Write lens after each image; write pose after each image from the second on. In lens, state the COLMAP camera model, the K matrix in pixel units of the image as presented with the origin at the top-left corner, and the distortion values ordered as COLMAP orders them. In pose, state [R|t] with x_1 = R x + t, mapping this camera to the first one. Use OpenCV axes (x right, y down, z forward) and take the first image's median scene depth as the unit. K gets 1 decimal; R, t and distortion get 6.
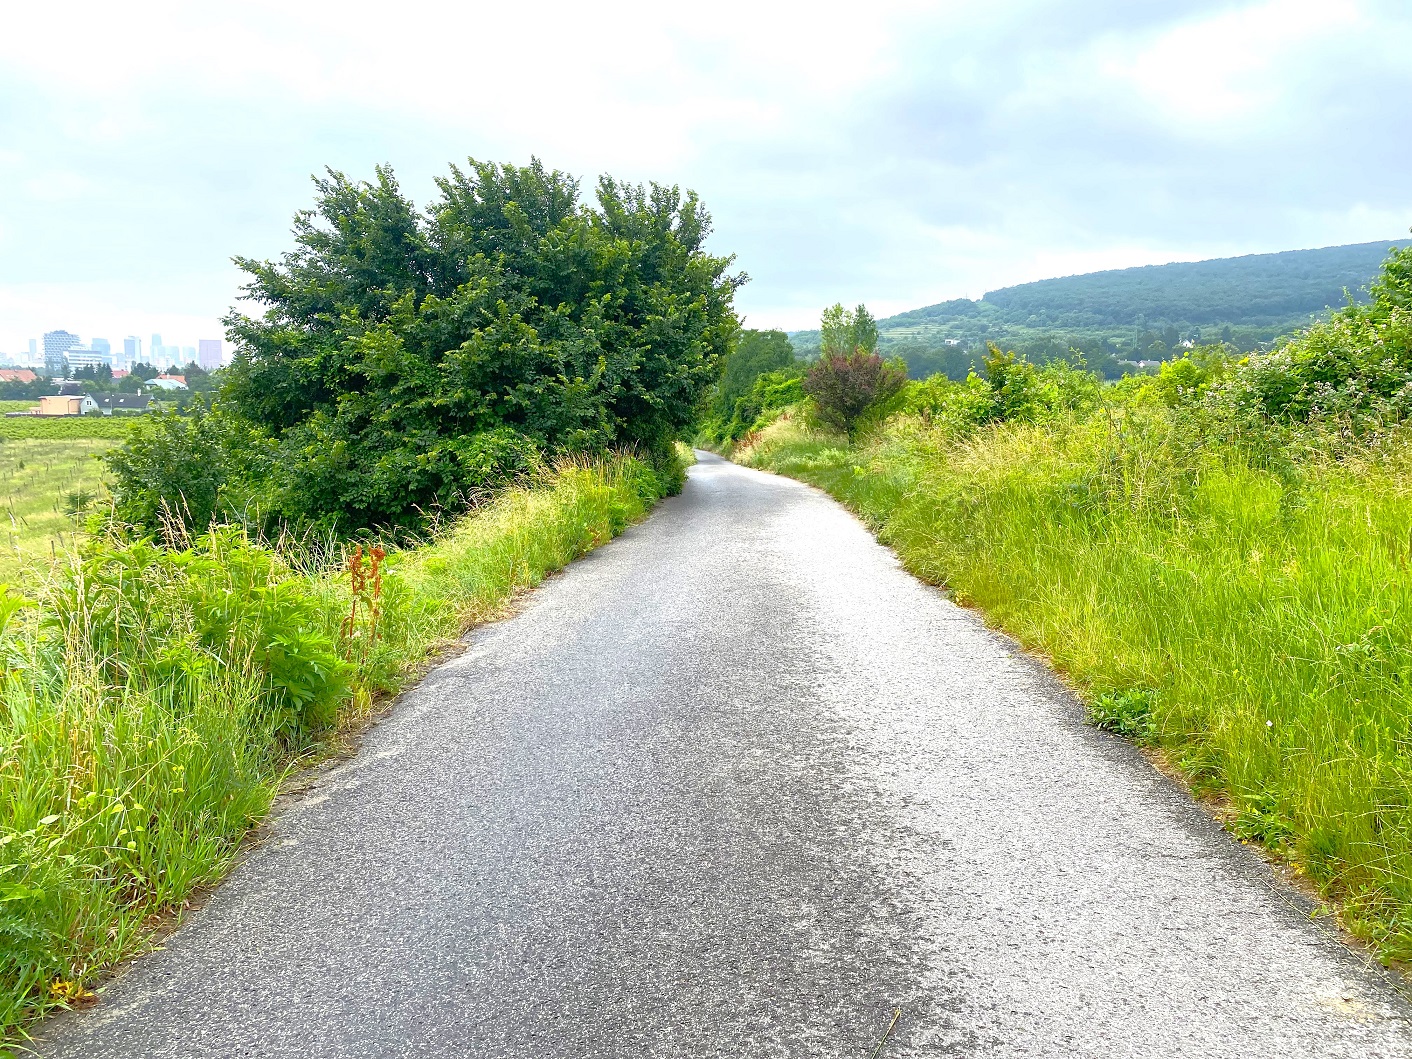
lens RADIAL K [[1064.2, 0, 712.4], [0, 1064.2, 536.8], [0, 0, 1]] dist [0.019332, -0.024741]
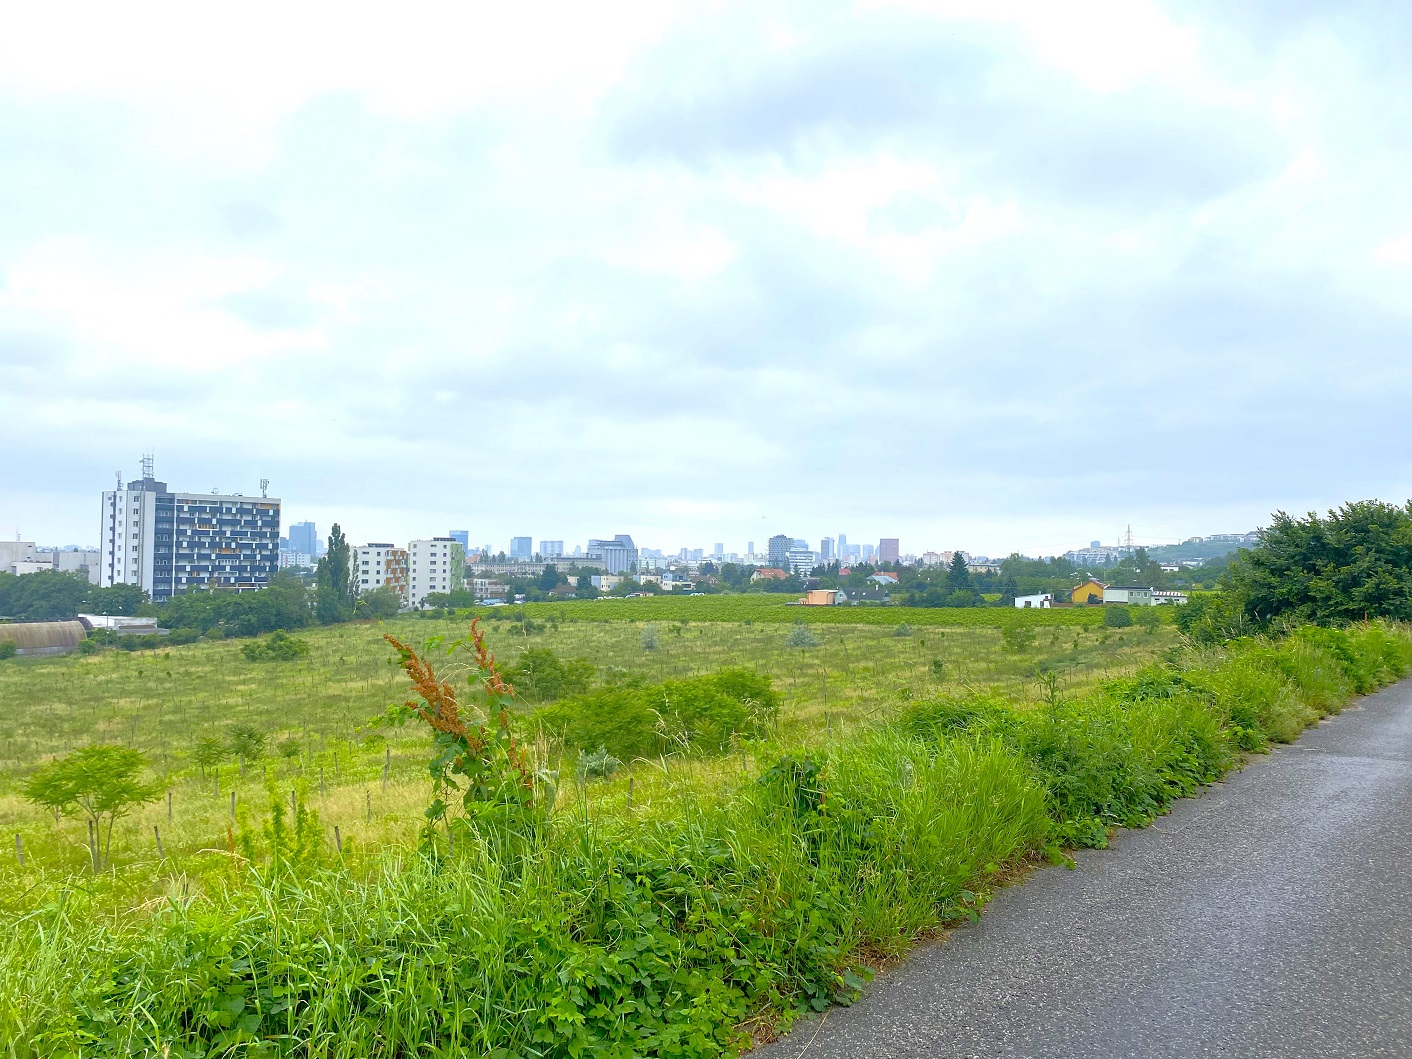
lens RADIAL K [[1064.2, 0, 693.4], [0, 1064.2, 532.1], [0, 0, 1]] dist [0.019332, -0.024741]
pose [[0.823086, -0.034385, -0.566875, -0.006823], [-0.068642, 0.984824, -0.159404, 0.014870], [0.563753, 0.170115, 0.808235, -0.140025]]
